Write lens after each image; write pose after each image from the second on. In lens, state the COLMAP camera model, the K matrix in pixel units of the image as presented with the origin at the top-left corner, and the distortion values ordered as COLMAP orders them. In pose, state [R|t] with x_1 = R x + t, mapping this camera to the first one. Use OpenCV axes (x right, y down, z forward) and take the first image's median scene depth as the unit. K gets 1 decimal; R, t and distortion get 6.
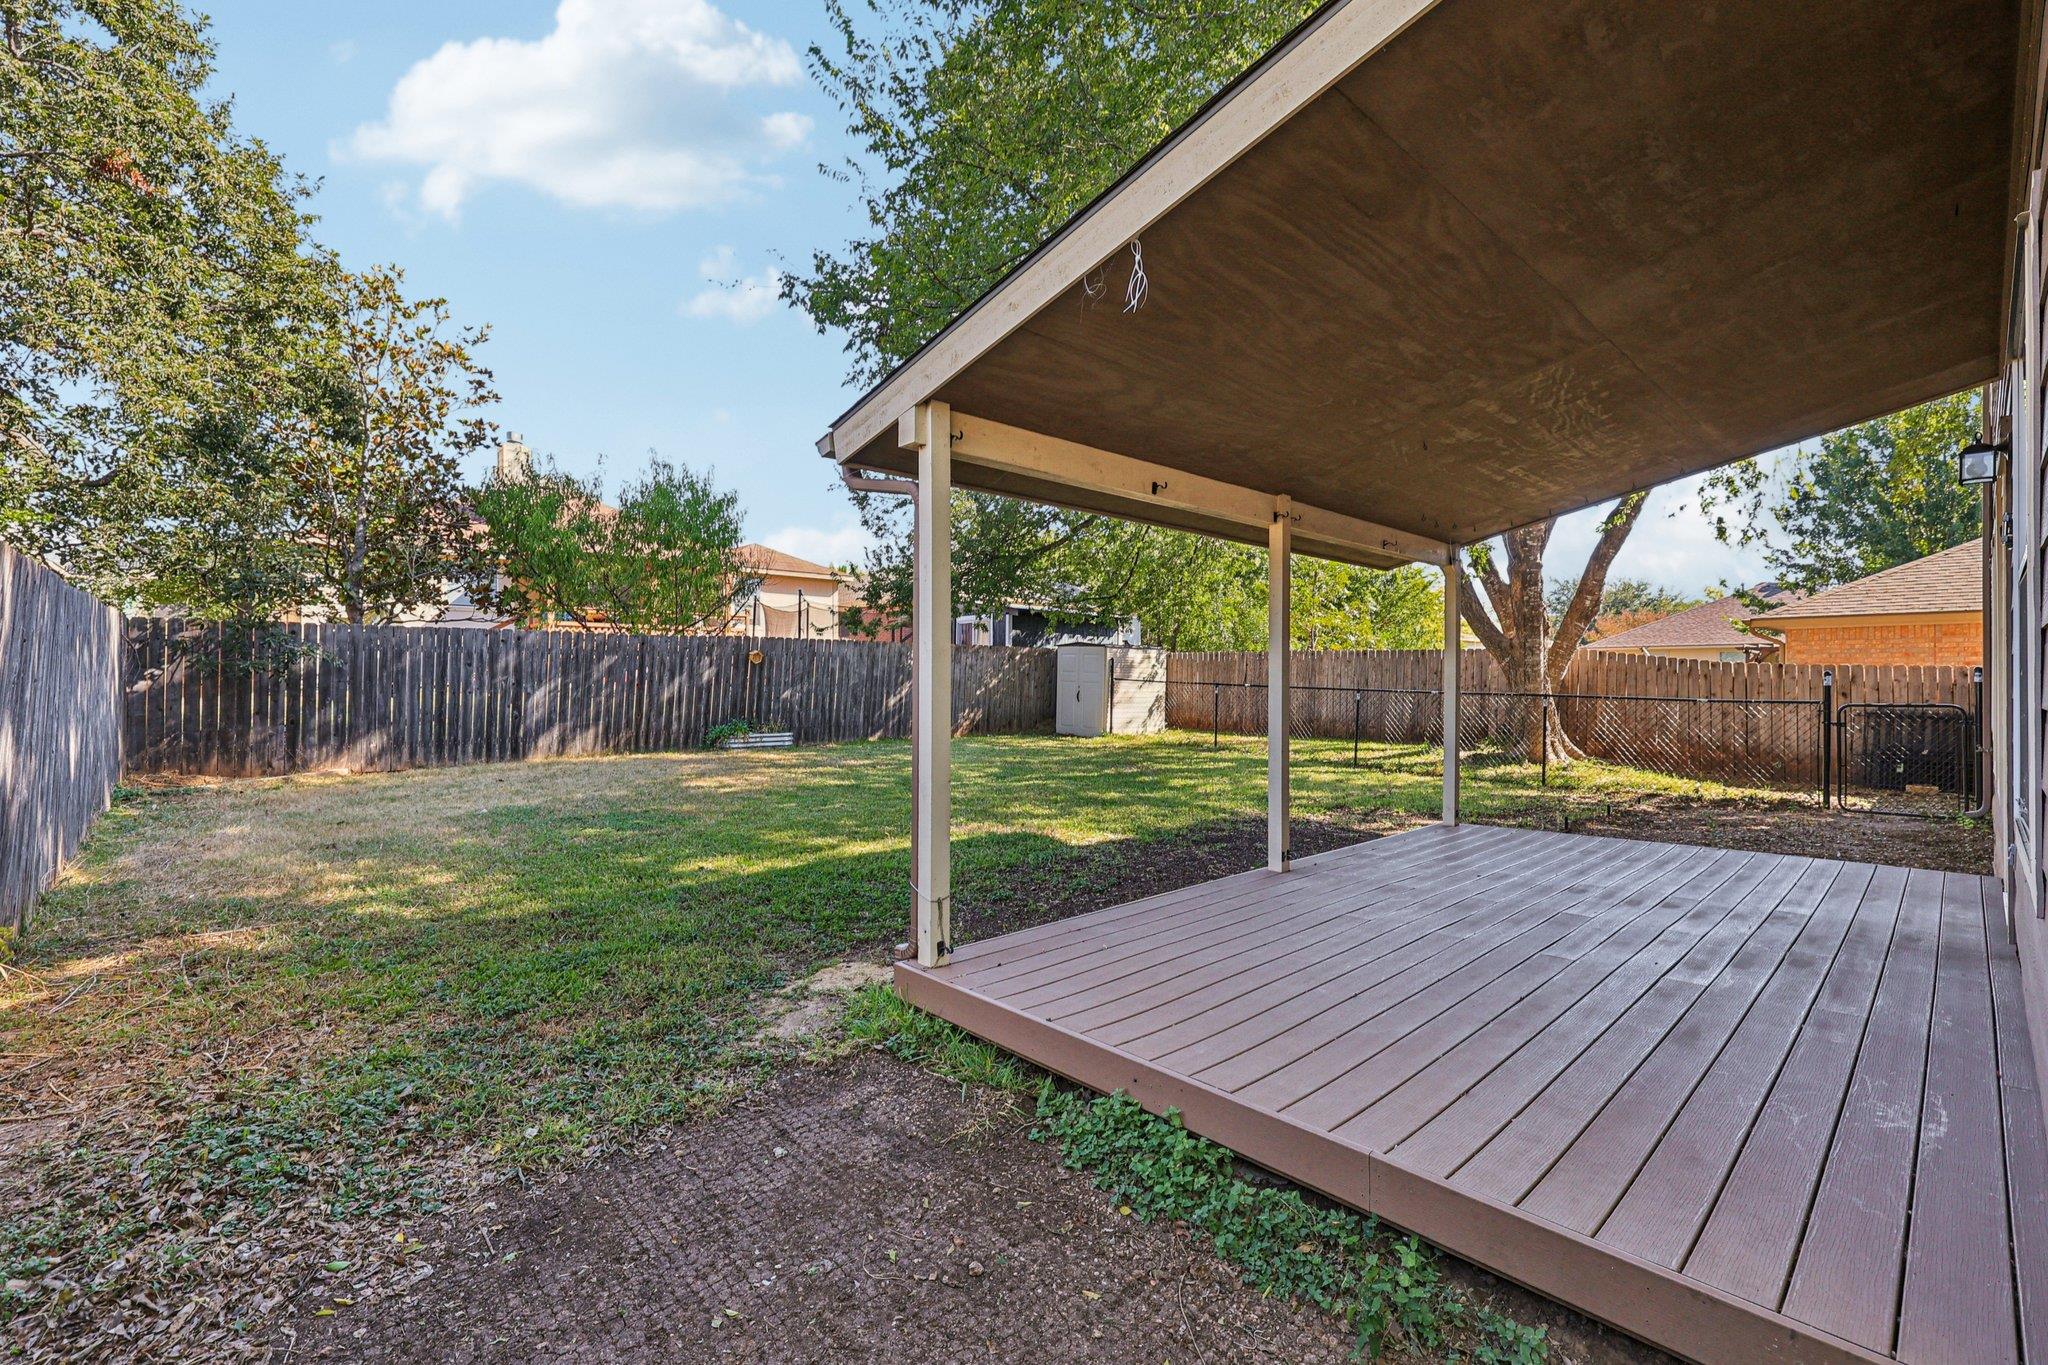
lens RADIAL K [[864.7, 0, 1024.0], [0, 864.7, 682.5], [0, 0, 1]] dist [-0.000795, 0.000460]
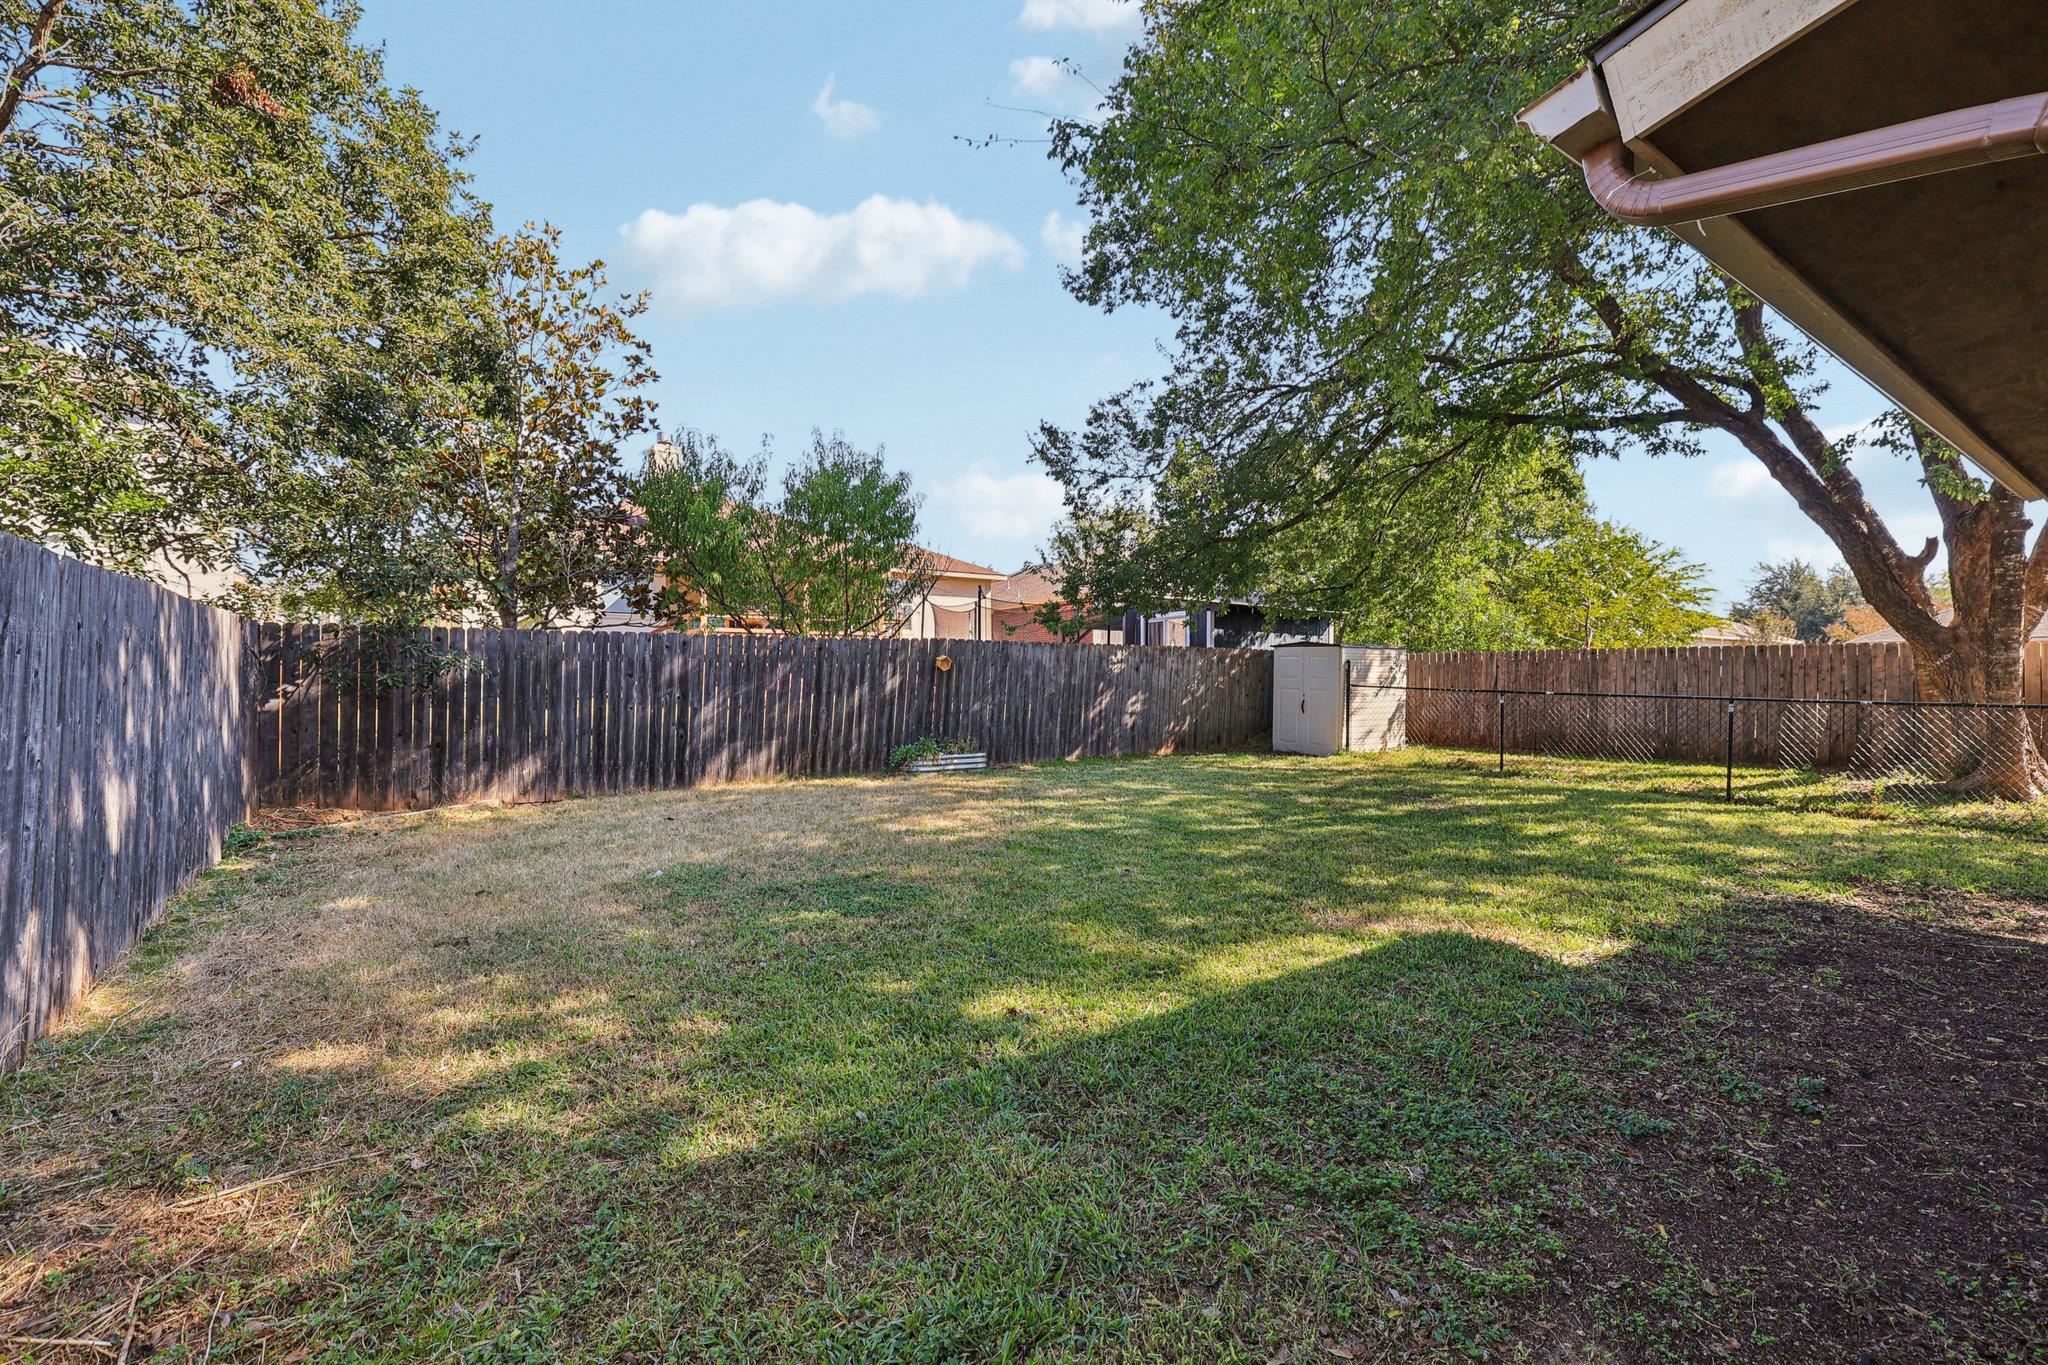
lens RADIAL K [[857.1, 0, 1027.8], [0, 857.1, 680.8], [0, 0, 1]] dist [-0.004353, -0.000218]
pose [[0.992504, -0.006589, -0.122036, -0.131016], [0.005986, 0.999968, -0.005313, -0.007302], [0.122067, 0.004543, 0.992511, 0.184069]]
